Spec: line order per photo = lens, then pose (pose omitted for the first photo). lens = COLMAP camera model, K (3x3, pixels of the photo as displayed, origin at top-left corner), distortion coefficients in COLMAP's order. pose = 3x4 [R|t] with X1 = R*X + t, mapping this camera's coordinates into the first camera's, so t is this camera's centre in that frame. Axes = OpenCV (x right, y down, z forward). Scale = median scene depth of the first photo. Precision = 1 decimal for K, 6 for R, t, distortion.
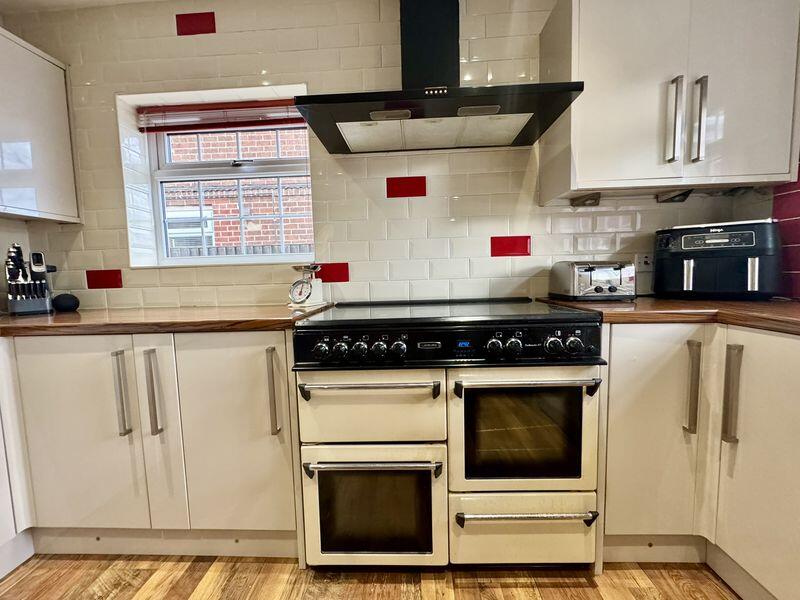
lens RADIAL K [[321.8, 0, 402.6], [0, 321.8, 298.0], [0, 0, 1]] dist [-0.006174, -0.000059]
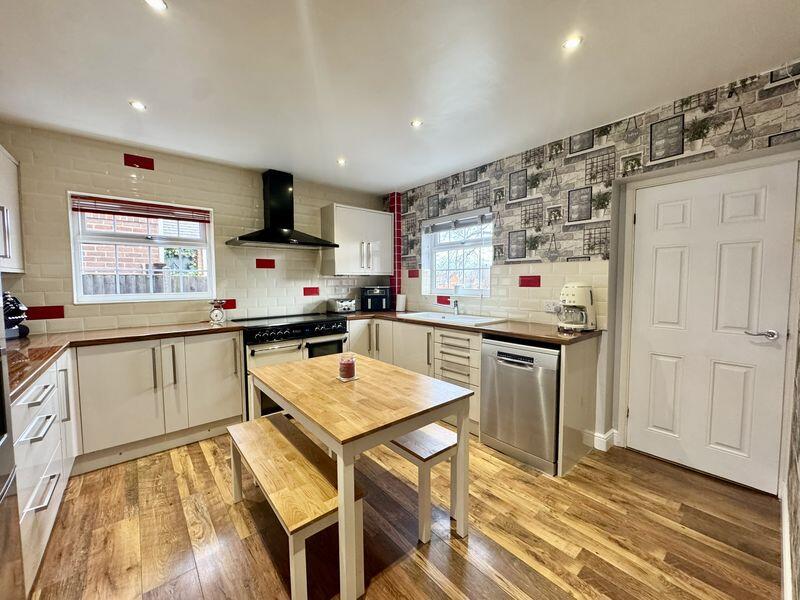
lens RADIAL K [[321.8, 0, 398.9], [0, 321.8, 299.5], [0, 0, 1]] dist [-0.006174, -0.000059]
pose [[0.734614, -0.015181, 0.678316, -0.983853], [0.036837, 0.999167, -0.017532, -0.046364], [-0.677485, 0.037867, 0.734561, -1.446898]]
